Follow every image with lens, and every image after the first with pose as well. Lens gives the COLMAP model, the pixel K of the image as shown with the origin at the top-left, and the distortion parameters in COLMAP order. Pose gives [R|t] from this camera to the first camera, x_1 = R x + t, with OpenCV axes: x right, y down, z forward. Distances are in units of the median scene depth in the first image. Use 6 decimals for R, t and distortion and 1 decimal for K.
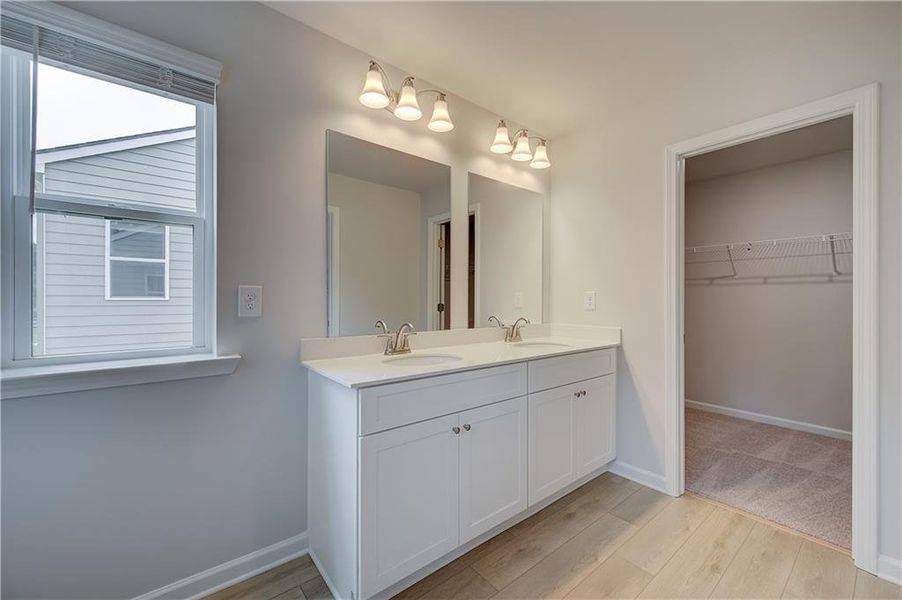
lens RADIAL K [[365.4, 0, 451.0], [0, 365.4, 300.0], [0, 0, 1]] dist [0.000544, 0.000027]
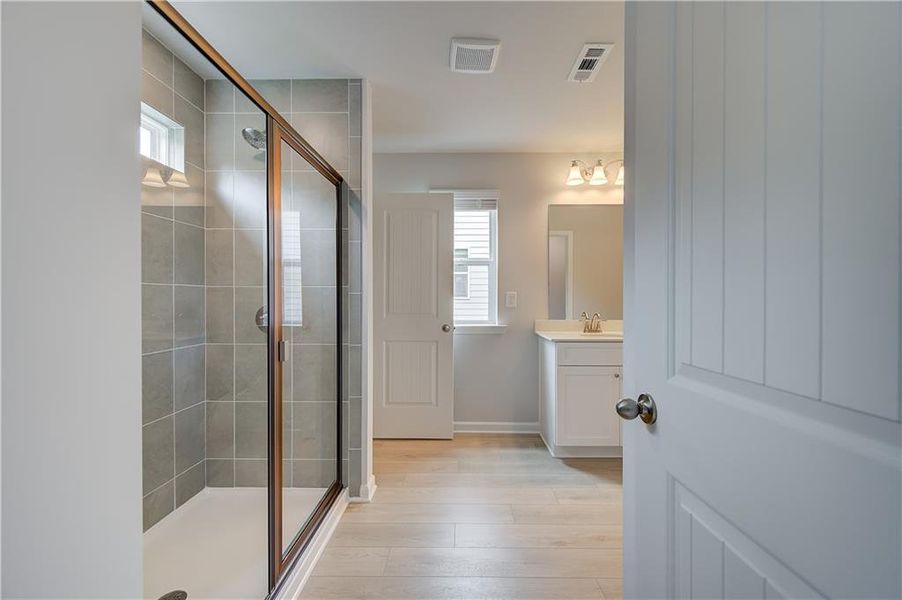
lens RADIAL K [[365.4, 0, 451.0], [0, 365.4, 300.0], [0, 0, 1]] dist [0.000544, 0.000027]
pose [[0.766540, 0.001306, -0.642195, 0.478612], [0.000937, 0.999995, 0.003152, -0.002188], [0.642196, -0.003018, 0.766534, -0.744560]]
